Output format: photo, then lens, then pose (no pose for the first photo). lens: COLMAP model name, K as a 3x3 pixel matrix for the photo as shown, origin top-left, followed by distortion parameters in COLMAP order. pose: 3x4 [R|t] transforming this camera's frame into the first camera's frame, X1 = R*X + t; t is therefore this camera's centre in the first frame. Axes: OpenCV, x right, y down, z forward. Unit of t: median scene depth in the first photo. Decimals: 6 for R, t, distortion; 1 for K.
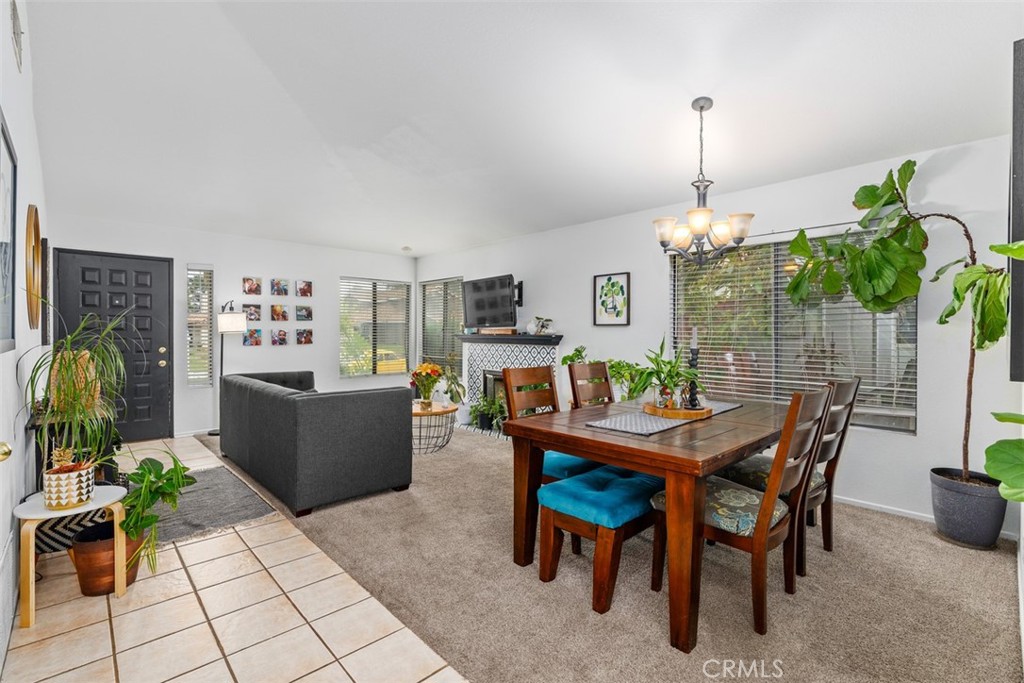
lens RADIAL K [[461.3, 0, 510.0], [0, 461.3, 336.4], [0, 0, 1]] dist [-0.000975, 0.000067]
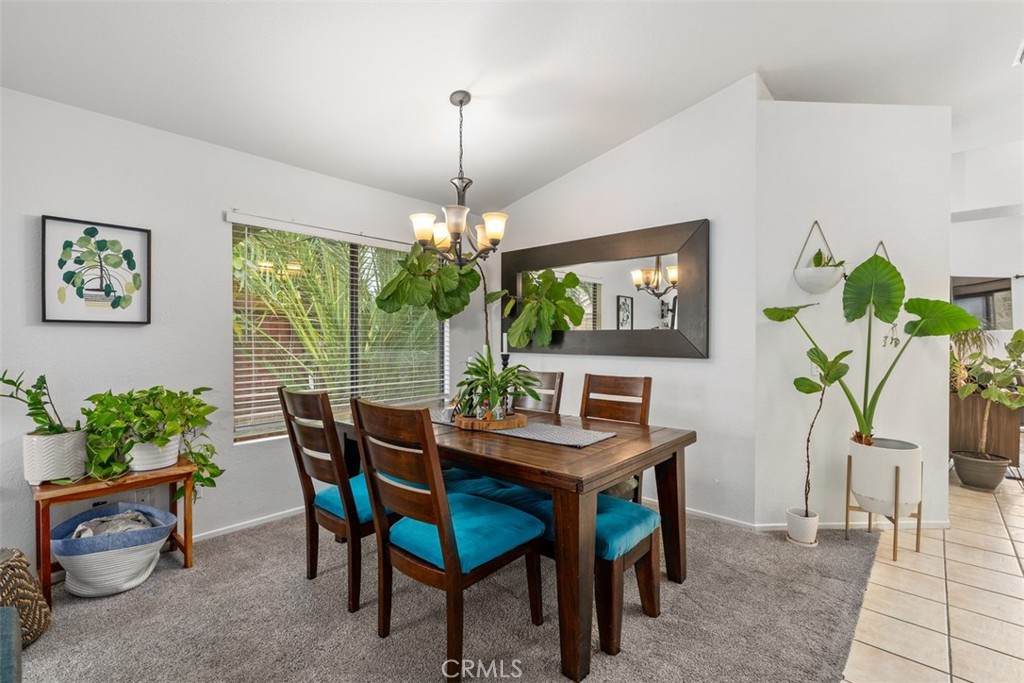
lens RADIAL K [[461.3, 0, 518.0], [0, 461.3, 338.9], [0, 0, 1]] dist [-0.000975, 0.000067]
pose [[-0.087682, -0.011196, 0.996086, -0.297062], [0.000809, 0.999936, 0.011310, -0.010906], [-0.996148, 0.001797, -0.087667, 0.519747]]
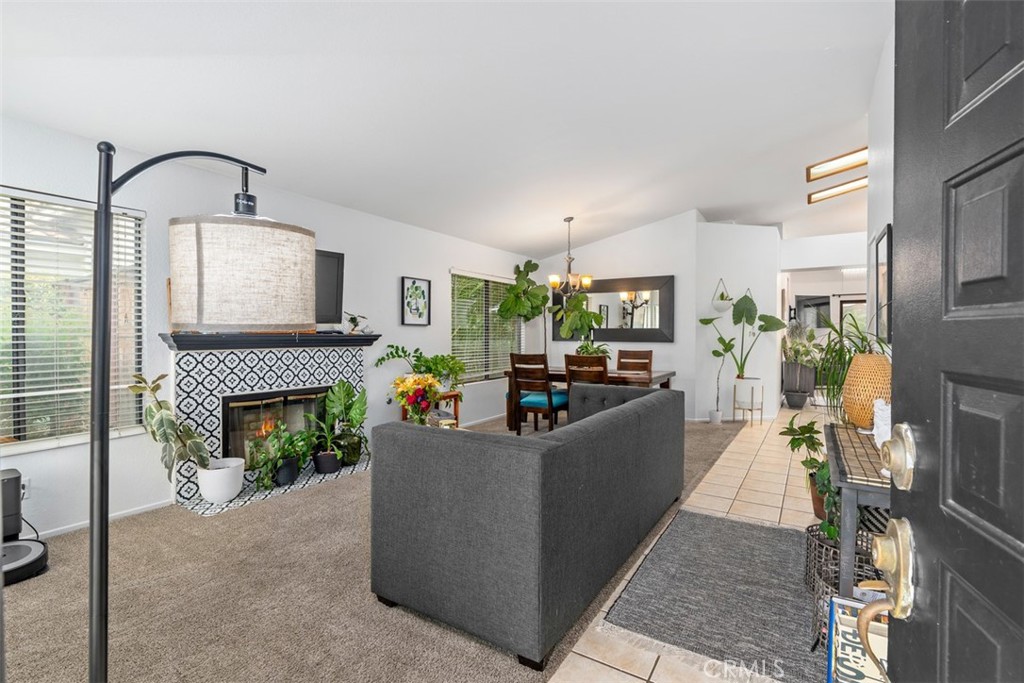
lens RADIAL K [[461.3, 0, 517.9], [0, 461.3, 336.9], [0, 0, 1]] dist [-0.000975, 0.000067]
pose [[-0.246937, -0.018442, 0.968856, -0.813879], [-0.002307, 0.999827, 0.018444, -0.014885], [-0.969029, 0.002319, -0.246936, 0.927219]]
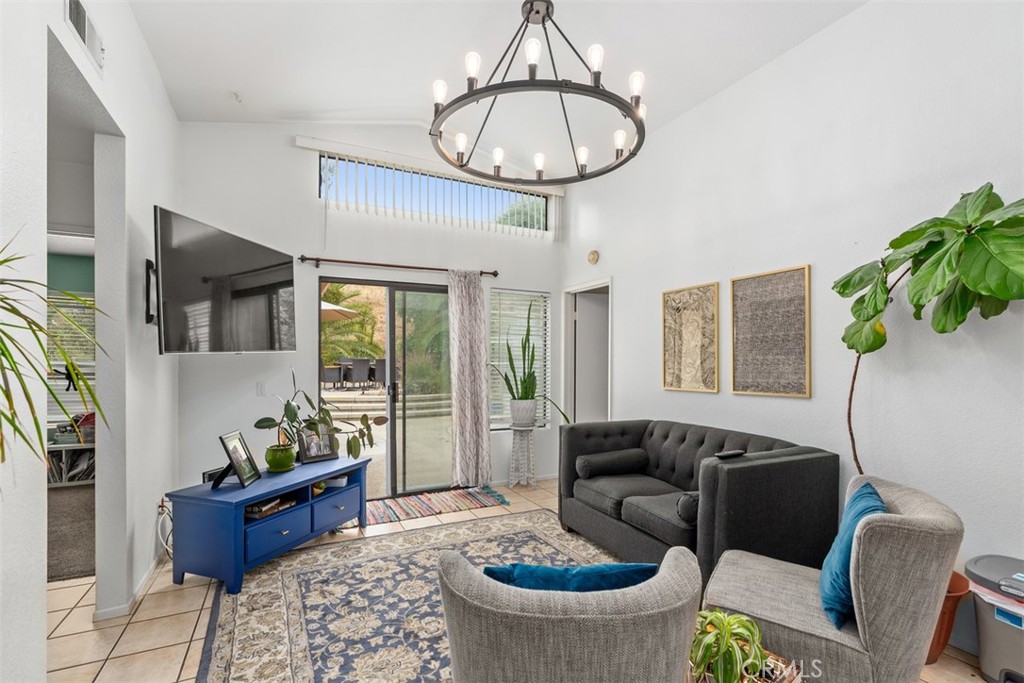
lens RADIAL K [[461.3, 0, 512.1], [0, 461.3, 357.0], [0, 0, 1]] dist [-0.000975, 0.000067]
pose [[-0.957863, -0.006039, 0.287162, 0.314086], [-0.006683, 0.999977, -0.001259, -0.010731], [-0.287148, -0.003125, -0.957881, -0.349965]]
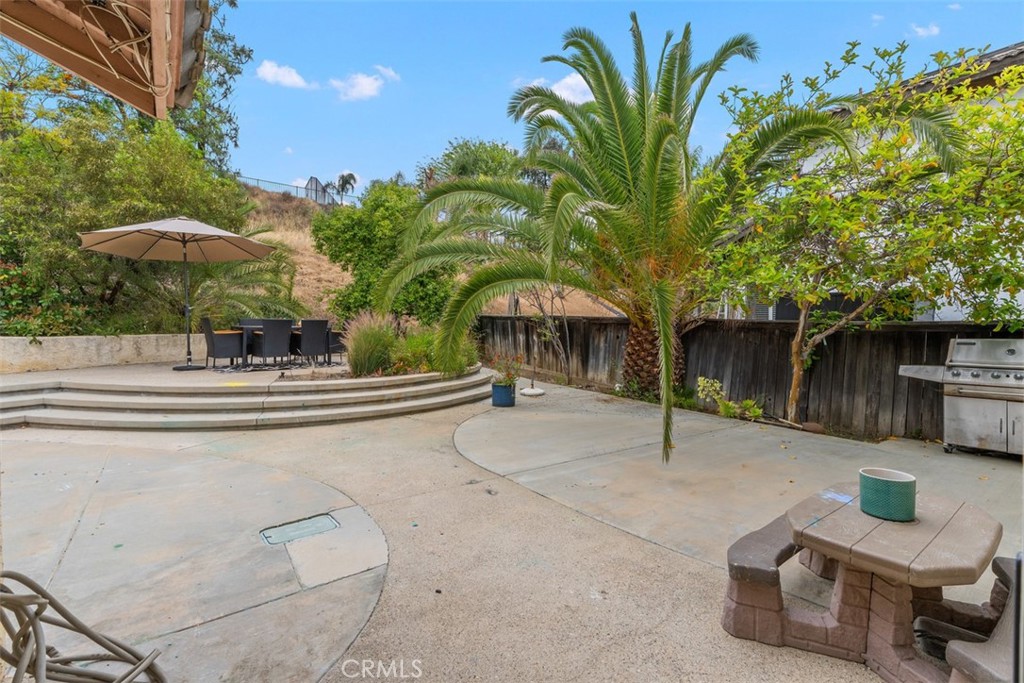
lens RADIAL K [[461.3, 0, 514.0], [0, 461.3, 336.8], [0, 0, 1]] dist [-0.000975, 0.000067]
pose [[-0.992742, -0.013792, 0.119472, 0.784953], [-0.010547, 0.999559, 0.027752, 0.006083], [-0.119802, 0.026291, -0.992450, -0.988366]]
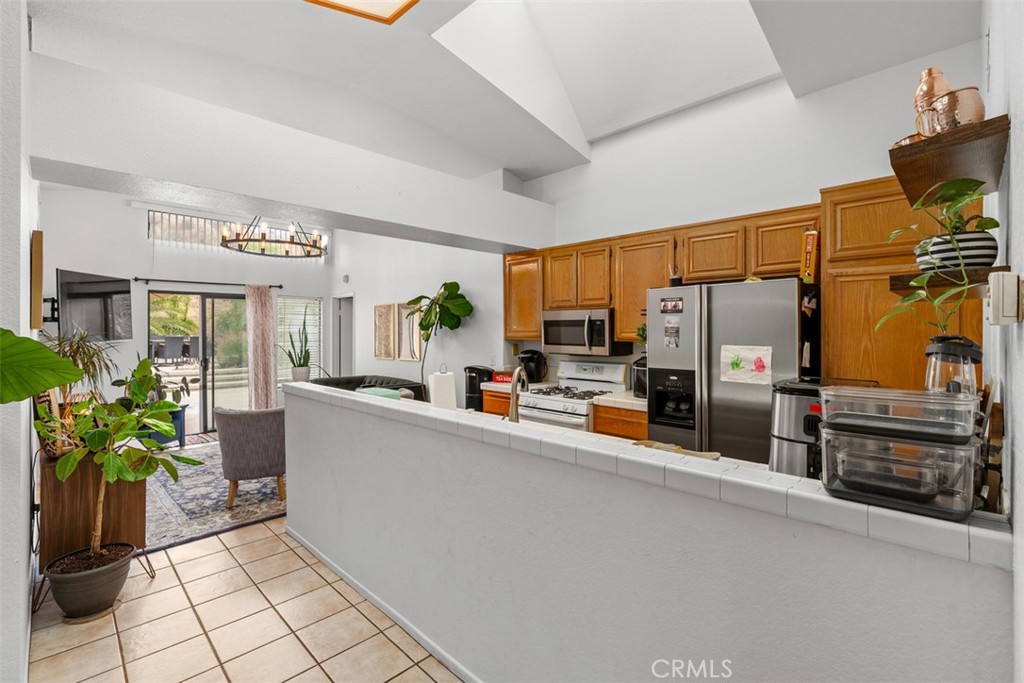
lens RADIAL K [[461.3, 0, 513.2], [0, 461.3, 327.0], [0, 0, 1]] dist [-0.000975, 0.000067]
pose [[-0.999417, -0.003283, -0.033982, -0.044866], [-0.003144, 0.999986, -0.004138, -0.046847], [0.033995, -0.004028, -0.999414, 0.208809]]
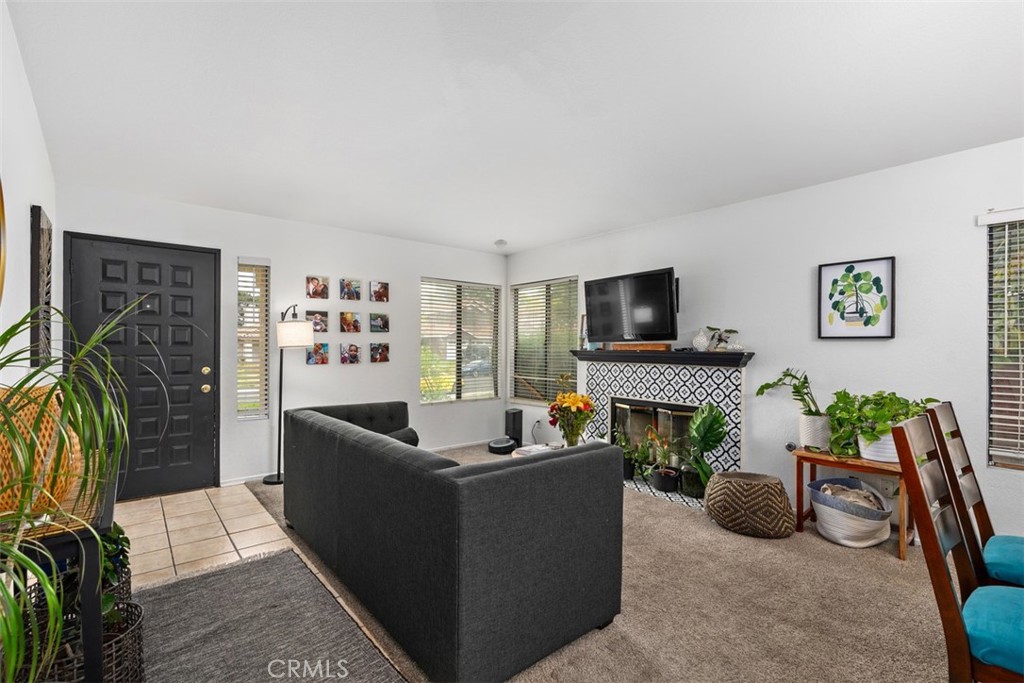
lens RADIAL K [[461.3, 0, 512.2], [0, 461.3, 348.9], [0, 0, 1]] dist [-0.000975, 0.000067]
pose [[0.998047, 0.002867, -0.062397, -0.205447], [-0.003133, 0.999986, -0.004168, -0.004220], [0.062385, 0.004355, 0.998043, 0.276031]]
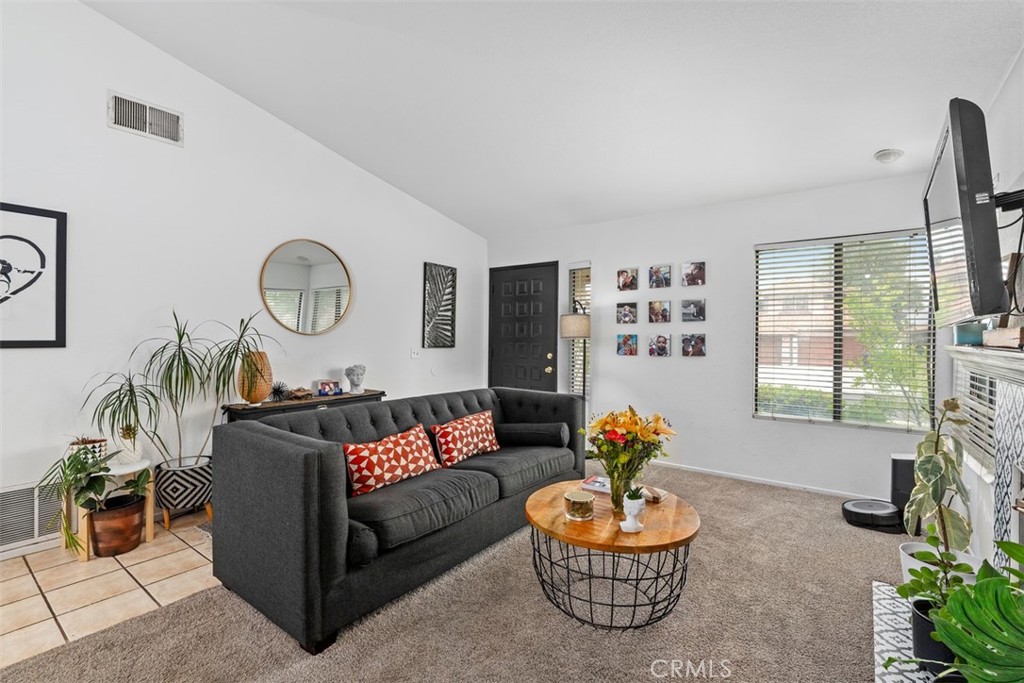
lens RADIAL K [[461.3, 0, 512.5], [0, 461.3, 335.7], [0, 0, 1]] dist [-0.000975, 0.000067]
pose [[0.158295, -0.000230, -0.987392, 0.207467], [-0.014411, 0.999893, -0.002543, -0.009533], [0.987287, 0.014632, 0.158275, 0.758994]]
